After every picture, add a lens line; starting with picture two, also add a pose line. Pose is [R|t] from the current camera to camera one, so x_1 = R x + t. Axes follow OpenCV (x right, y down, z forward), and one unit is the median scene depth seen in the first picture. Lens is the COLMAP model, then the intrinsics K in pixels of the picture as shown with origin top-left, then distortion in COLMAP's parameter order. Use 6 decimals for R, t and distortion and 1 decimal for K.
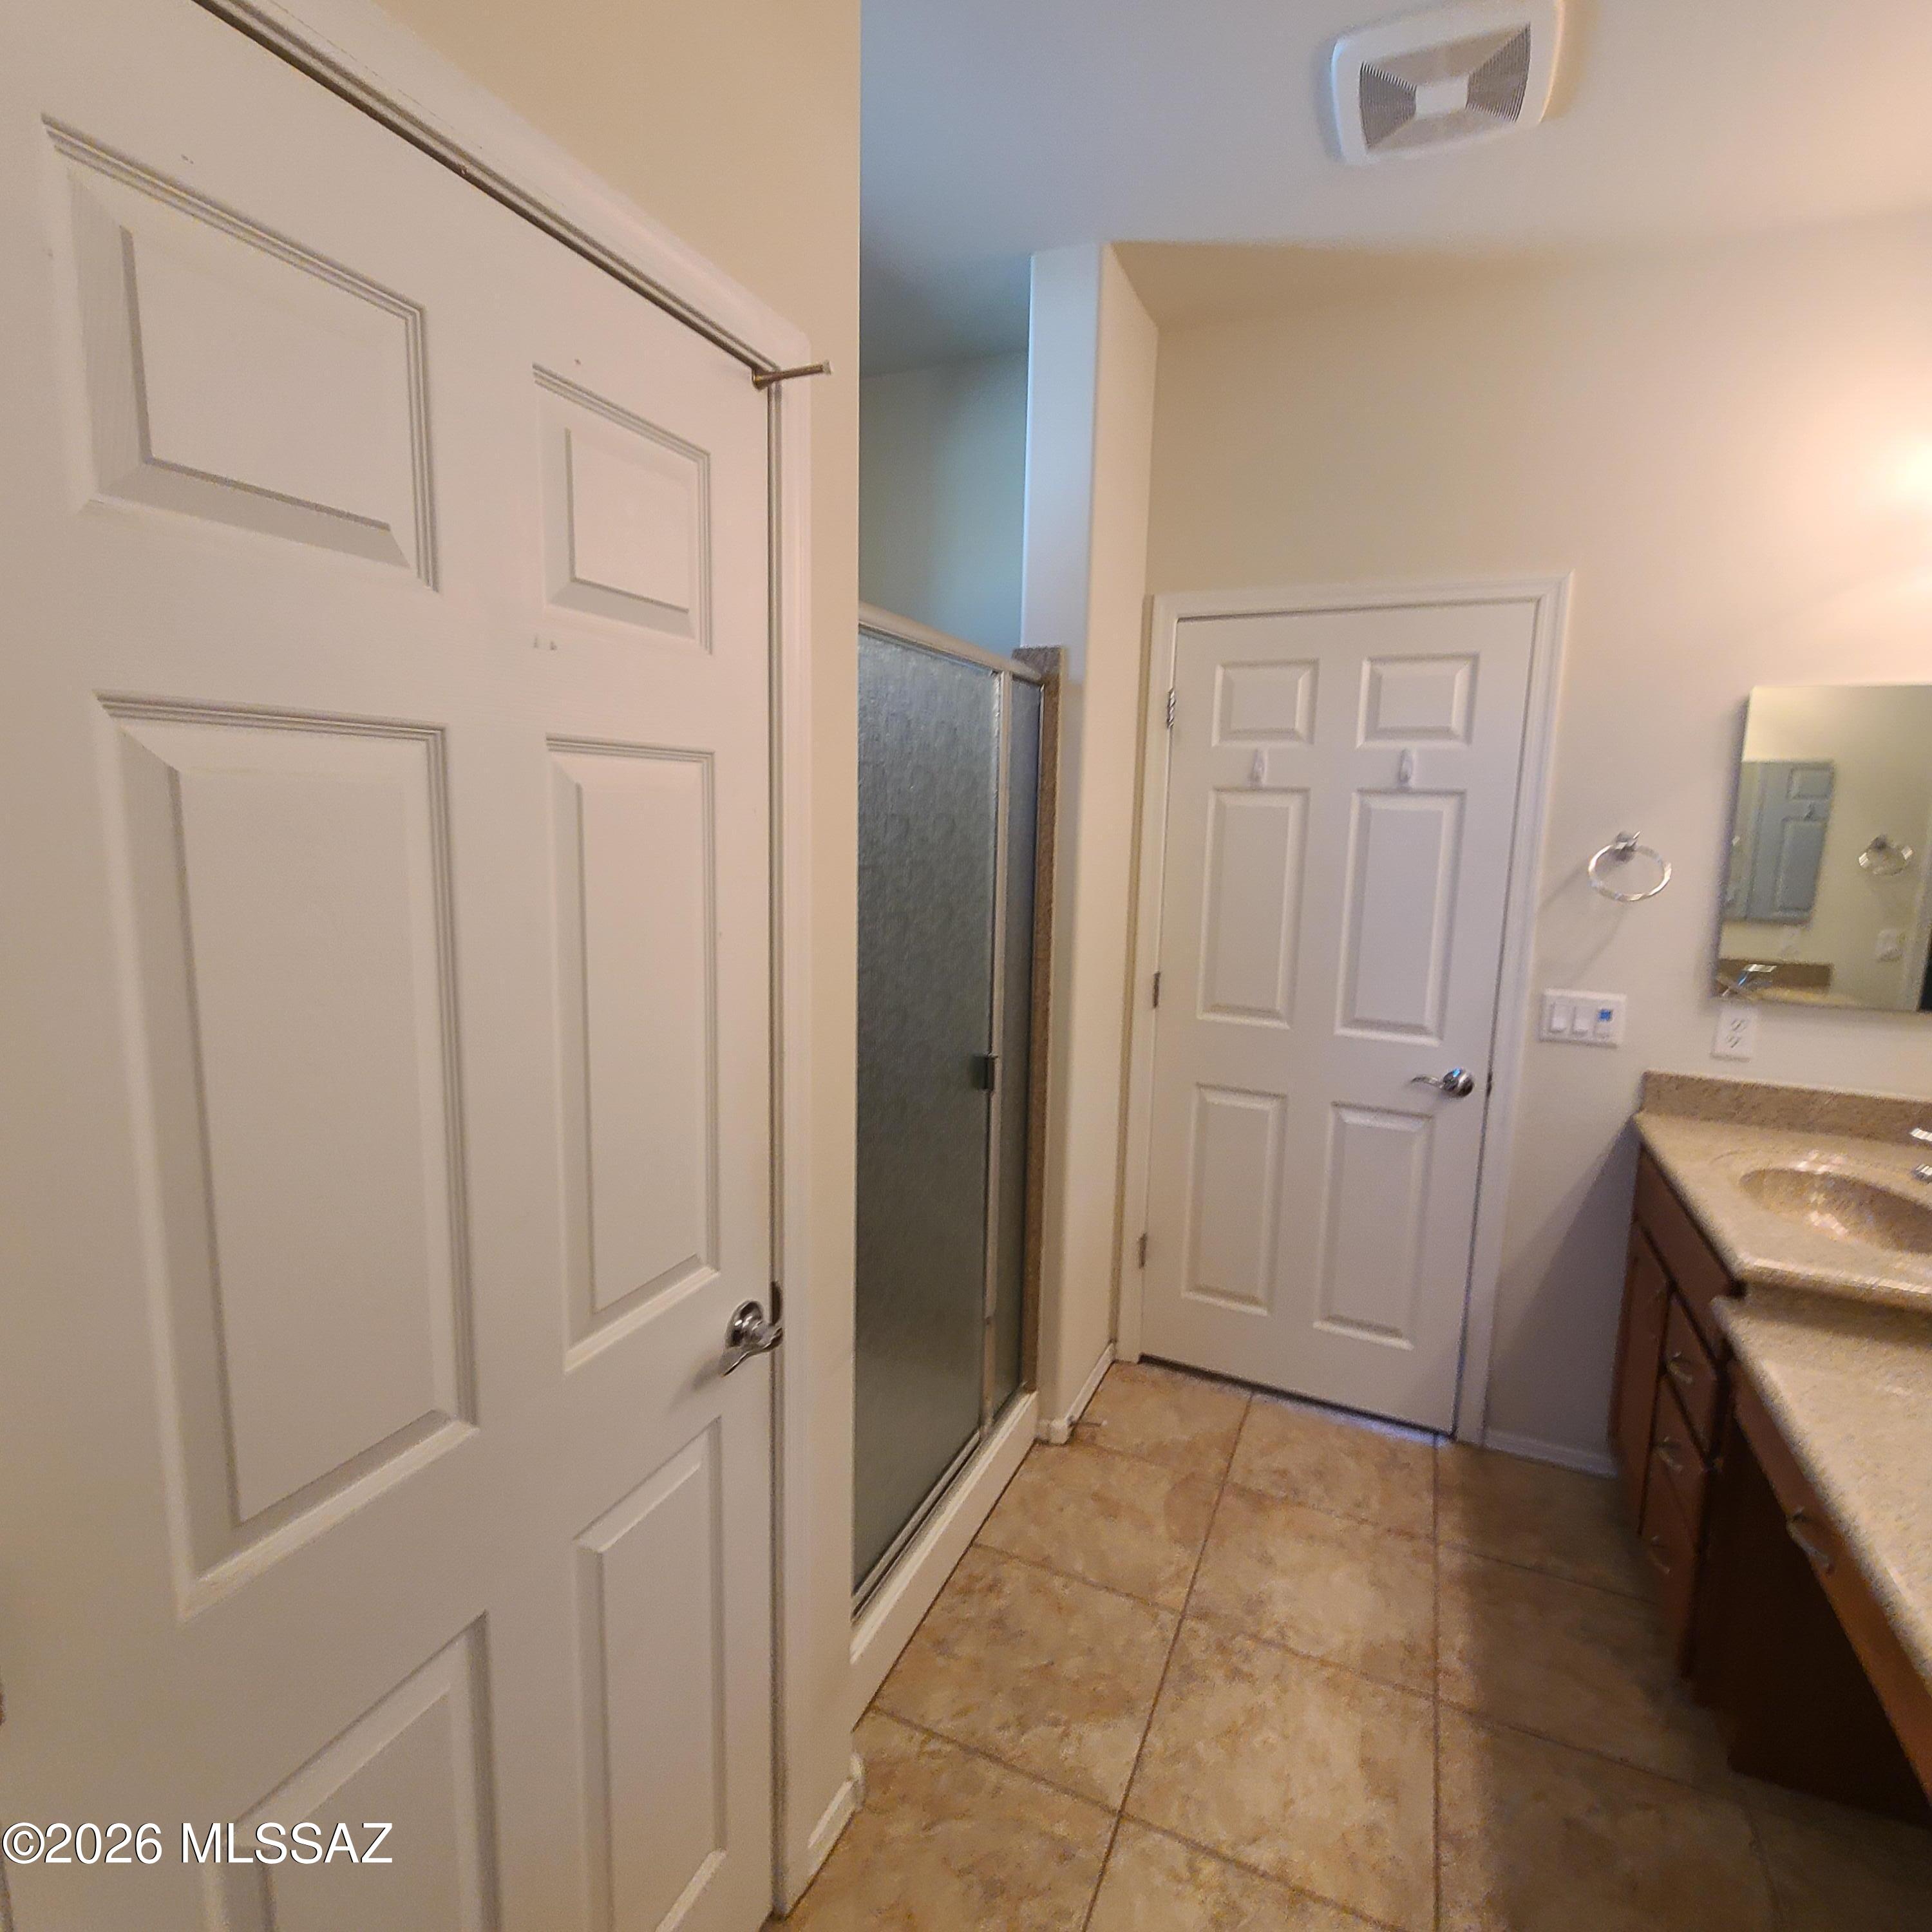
lens RADIAL K [[1048.1, 0, 952.0], [0, 1048.1, 968.6], [0, 0, 1]] dist [0.003965, -0.002711]
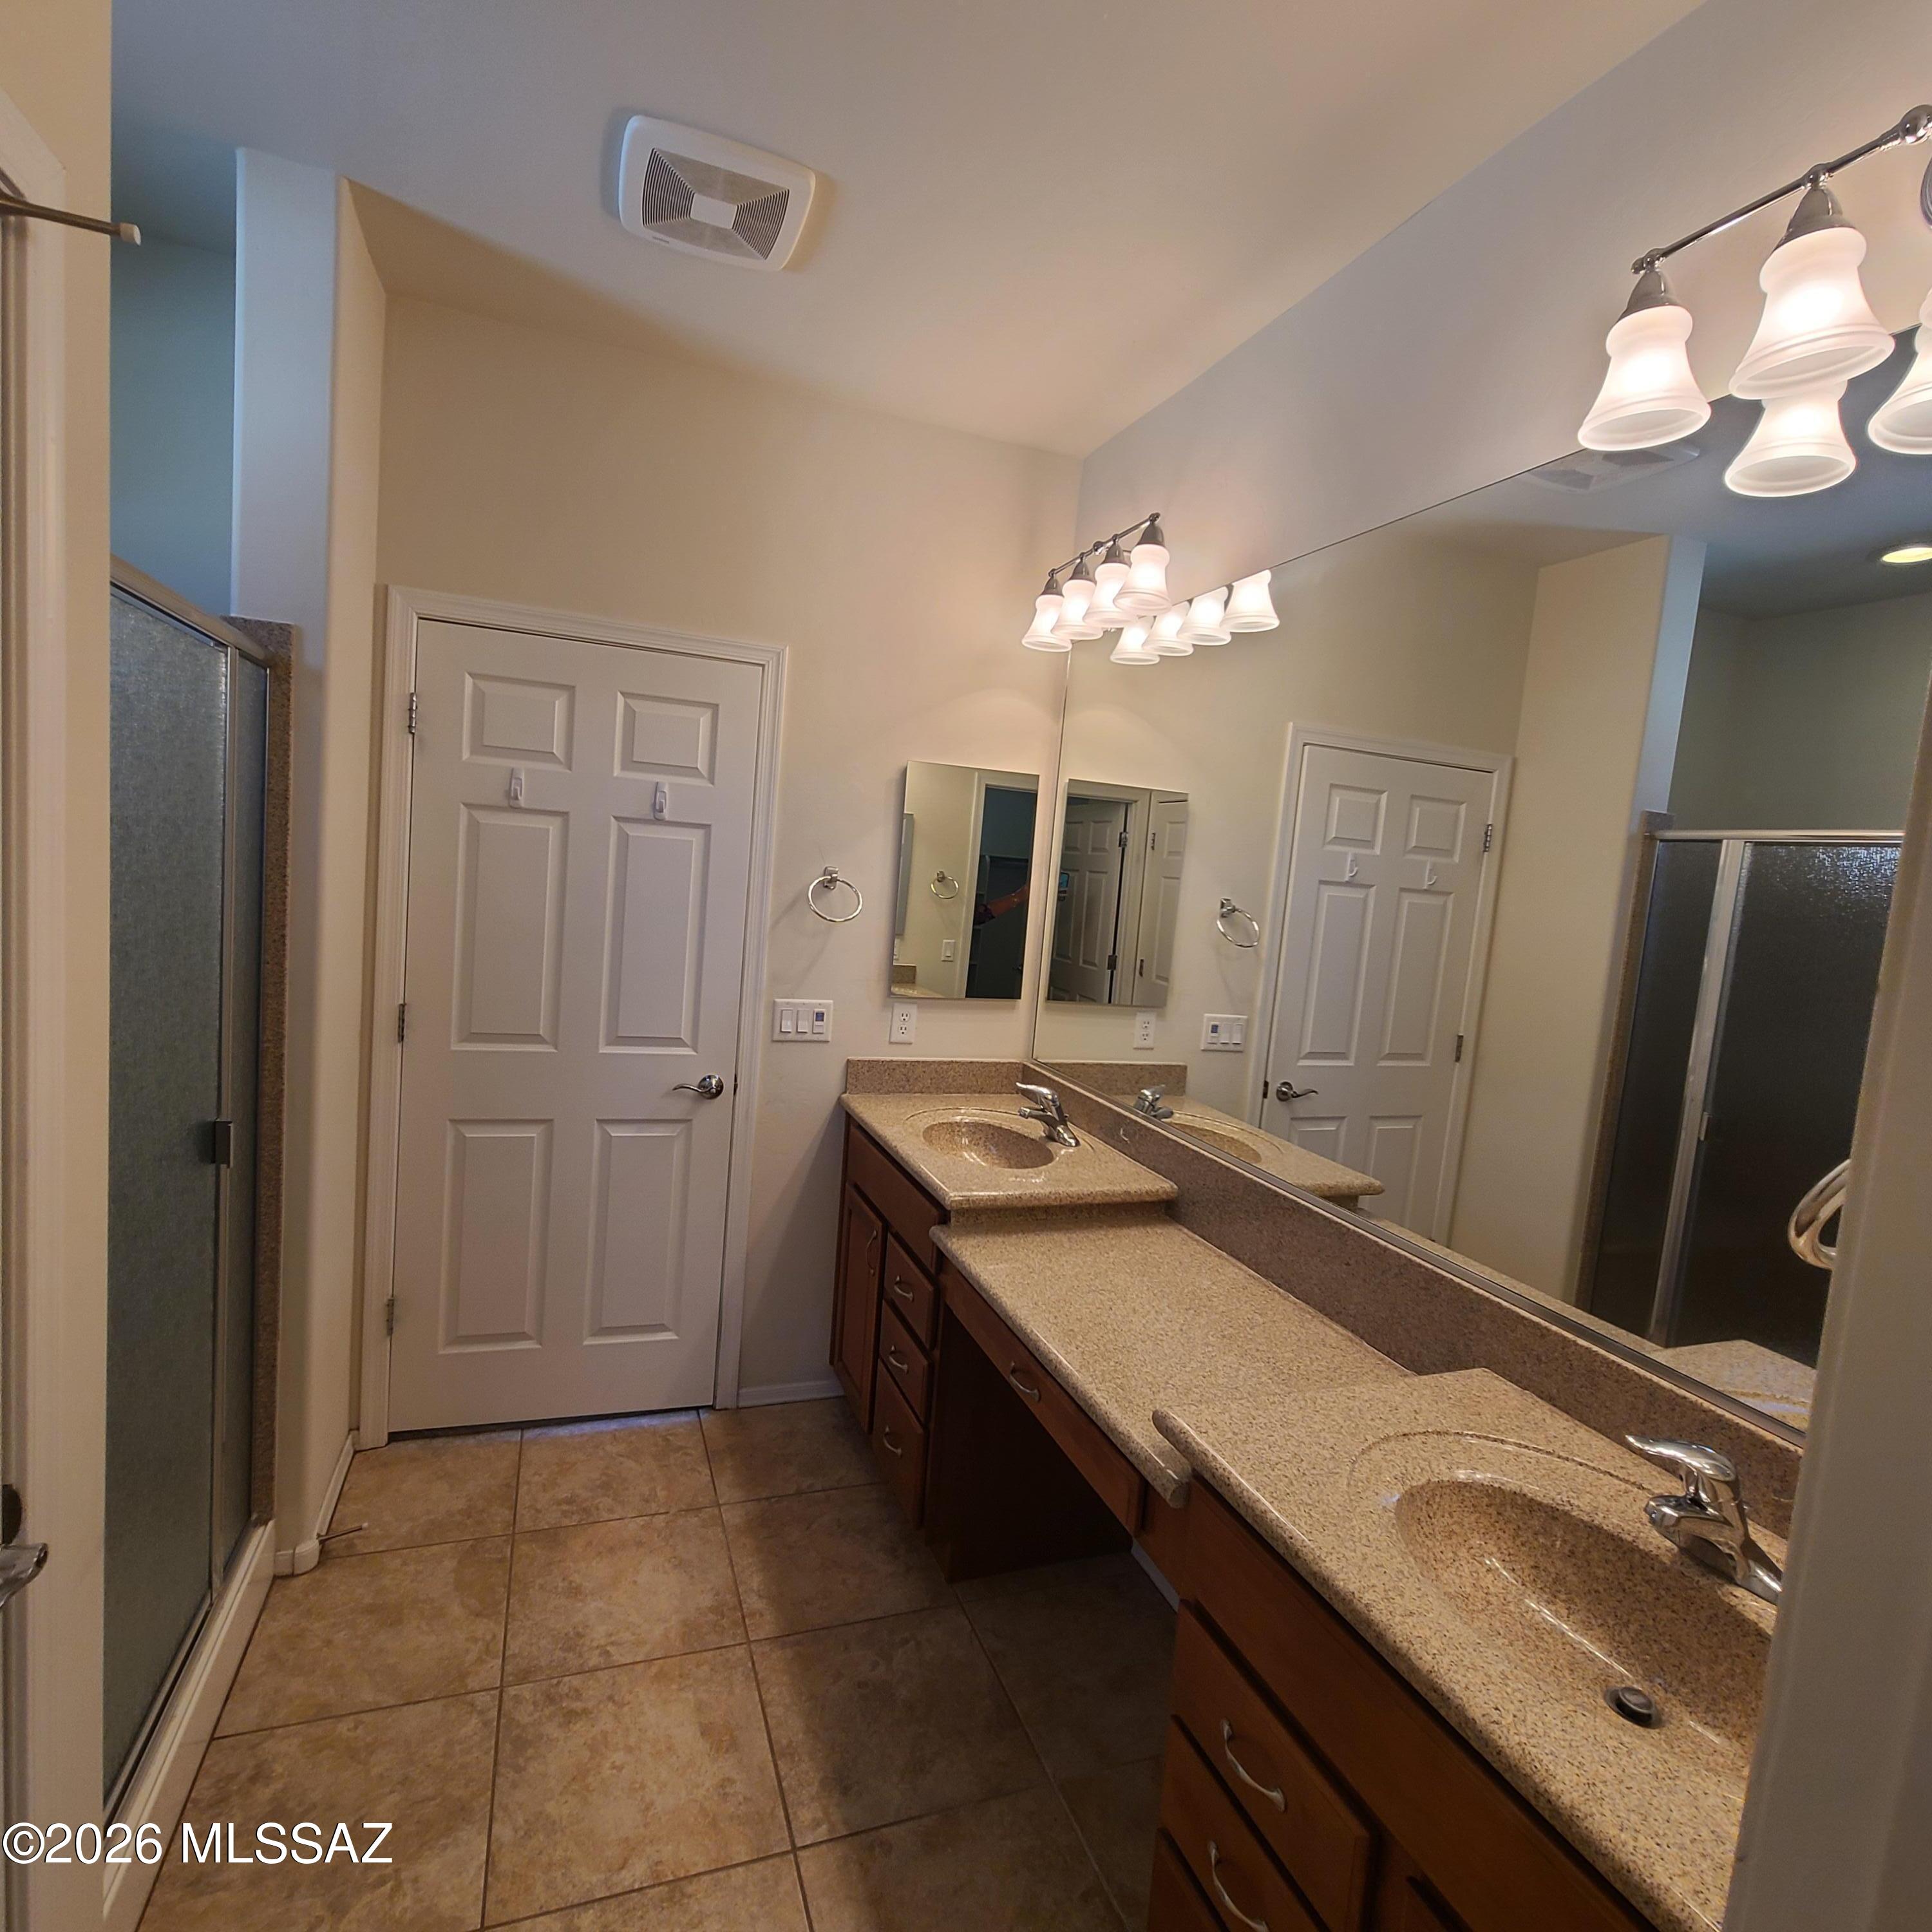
lens RADIAL K [[1048.1, 0, 948.1], [0, 1048.1, 967.4], [0, 0, 1]] dist [0.003965, -0.002711]
pose [[0.710861, -0.034973, 0.702463, -0.123353], [0.043640, 0.999032, 0.005577, -0.012980], [-0.701978, 0.026691, 0.711699, 0.033594]]
